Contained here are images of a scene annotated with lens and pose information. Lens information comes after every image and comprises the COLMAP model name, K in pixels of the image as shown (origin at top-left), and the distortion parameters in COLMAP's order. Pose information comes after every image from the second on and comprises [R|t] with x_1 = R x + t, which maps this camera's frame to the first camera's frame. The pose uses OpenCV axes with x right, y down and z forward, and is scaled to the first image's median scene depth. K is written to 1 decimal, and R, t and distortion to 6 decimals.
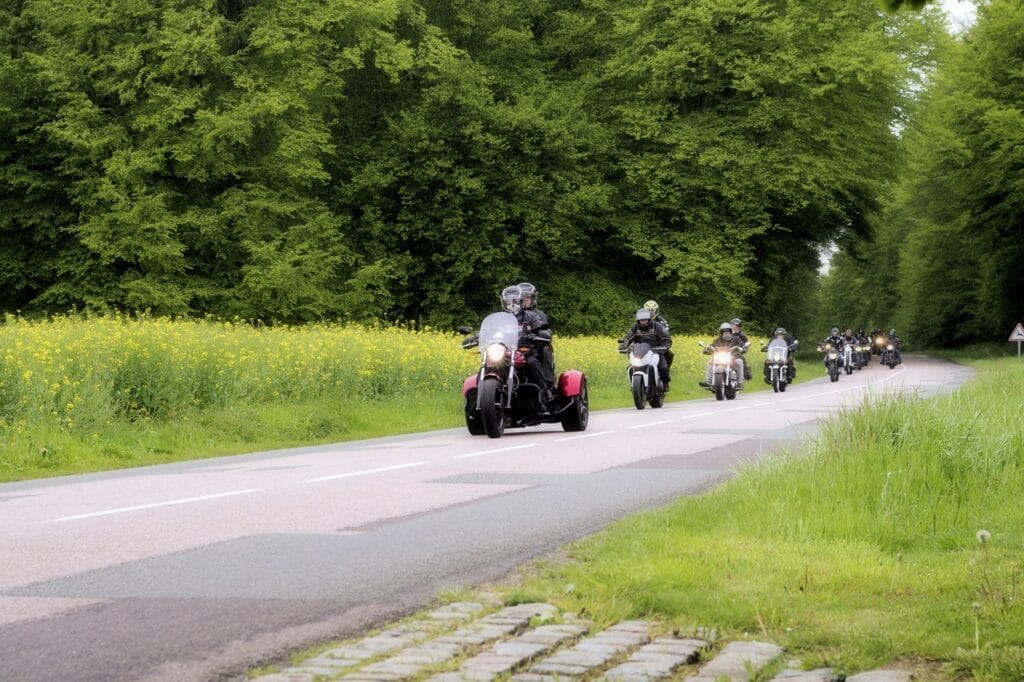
lens RADIAL K [[2716.4, 0, 509.8], [0, 2716.4, 341.0], [0, 0, 1]] dist [0.114077, 1.093203]
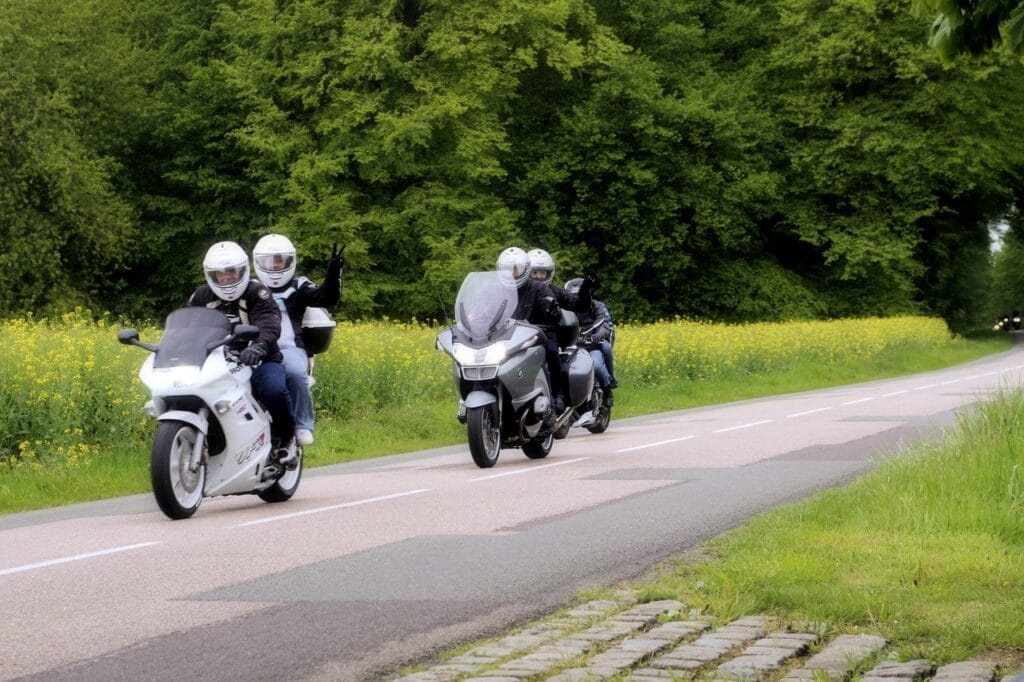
lens RADIAL K [[3012.4, 0, 514.8], [0, 3012.4, 202.9], [0, 0, 1]] dist [0.324774, -2.096893]
pose [[0.995600, -0.026787, -0.089793, 0.055352], [0.025341, 0.999531, -0.017200, -0.039416], [0.090211, 0.014849, 0.995812, -0.201885]]
